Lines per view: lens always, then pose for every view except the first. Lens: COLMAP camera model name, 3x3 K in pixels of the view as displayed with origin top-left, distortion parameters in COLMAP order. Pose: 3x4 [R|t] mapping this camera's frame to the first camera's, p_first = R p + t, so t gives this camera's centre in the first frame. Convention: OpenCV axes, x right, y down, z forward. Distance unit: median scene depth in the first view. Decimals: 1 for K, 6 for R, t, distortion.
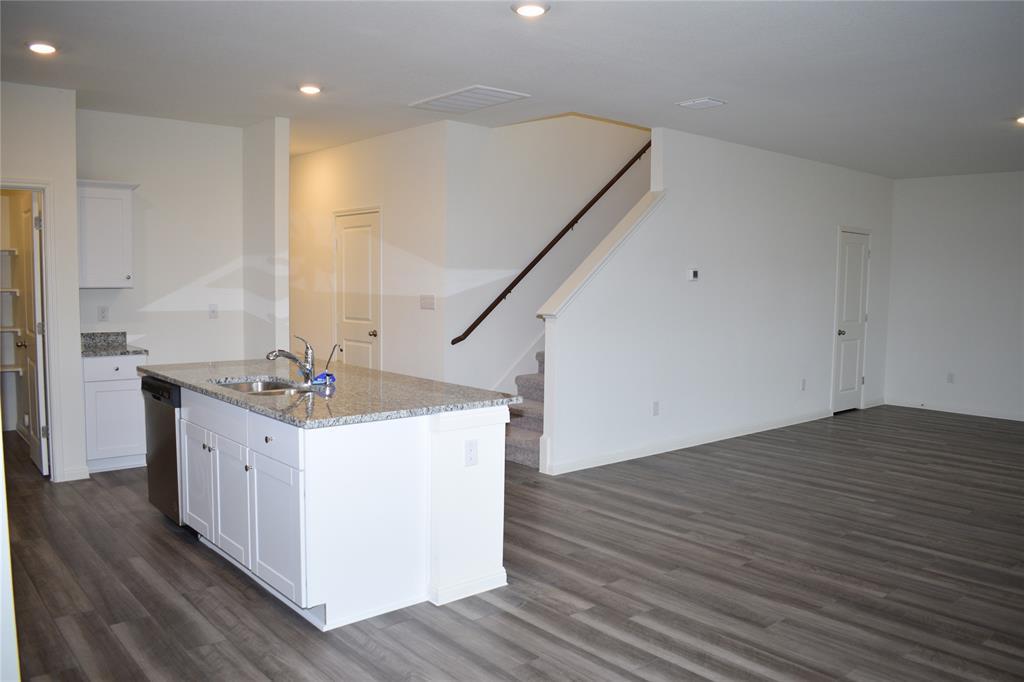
lens RADIAL K [[802.0, 0, 517.0], [0, 802.0, 345.9], [0, 0, 1]] dist [-0.094355, 0.014430]
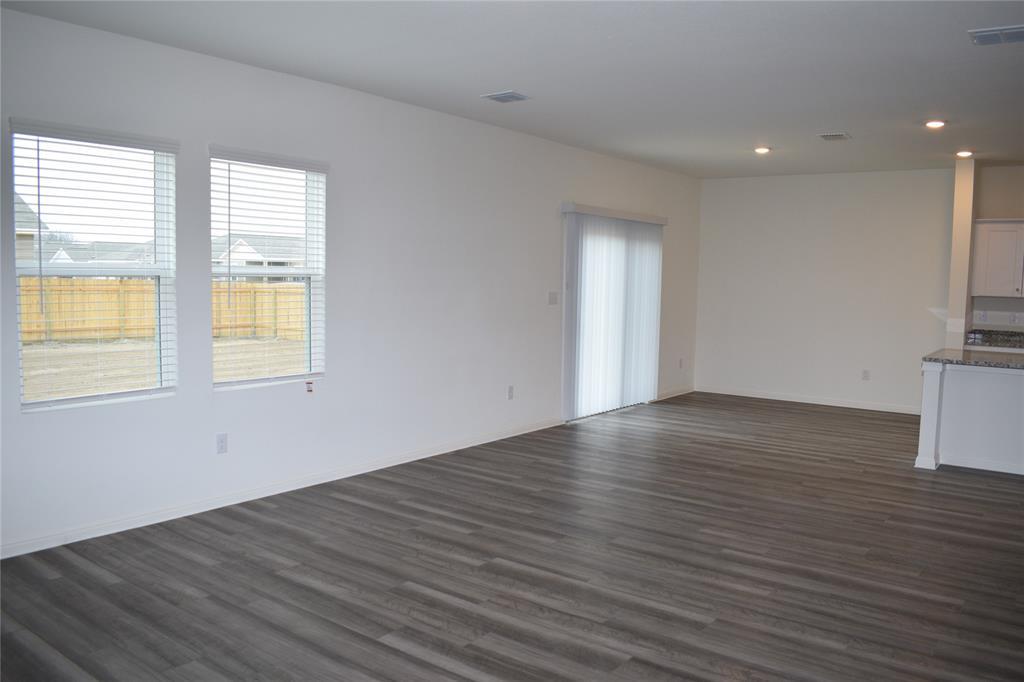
lens RADIAL K [[802.0, 0, 517.0], [0, 802.0, 345.9], [0, 0, 1]] dist [-0.094355, 0.014430]
pose [[-0.975477, -0.015461, -0.219559, 1.153905], [-0.053554, 0.984224, 0.168626, -0.183447], [0.213488, 0.176249, -0.960916, 2.322193]]
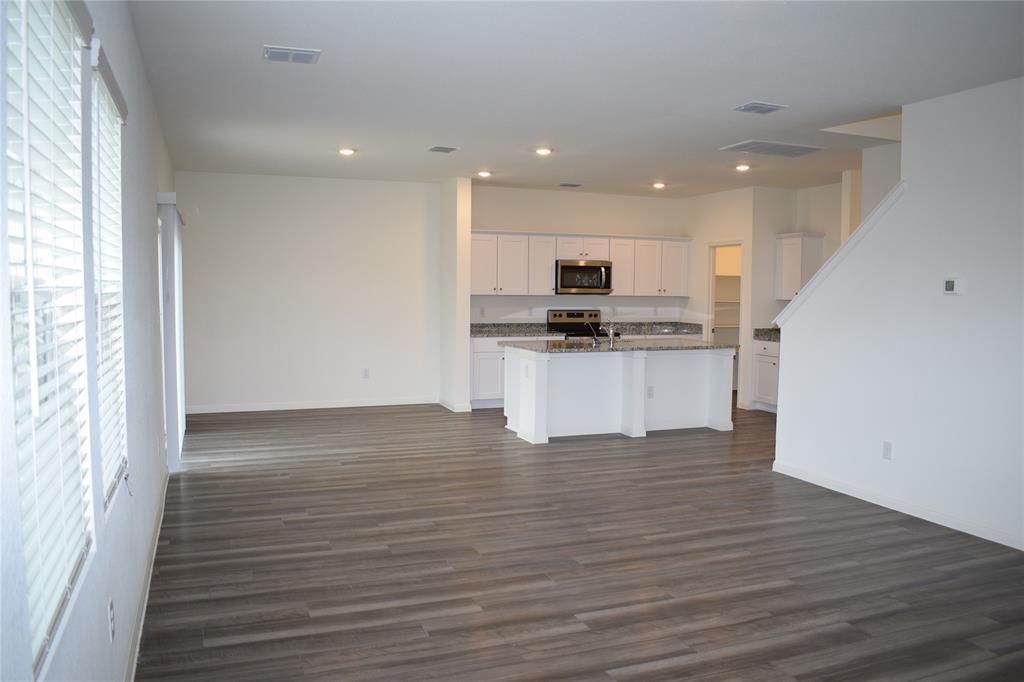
lens RADIAL K [[802.0, 0, 517.0], [0, 802.0, 345.9], [0, 0, 1]] dist [-0.094355, 0.014430]
pose [[-0.330355, 0.051843, -0.942432, 1.813214], [-0.094266, 0.991686, 0.087596, -0.106968], [0.939138, 0.117777, -0.322721, 1.539804]]
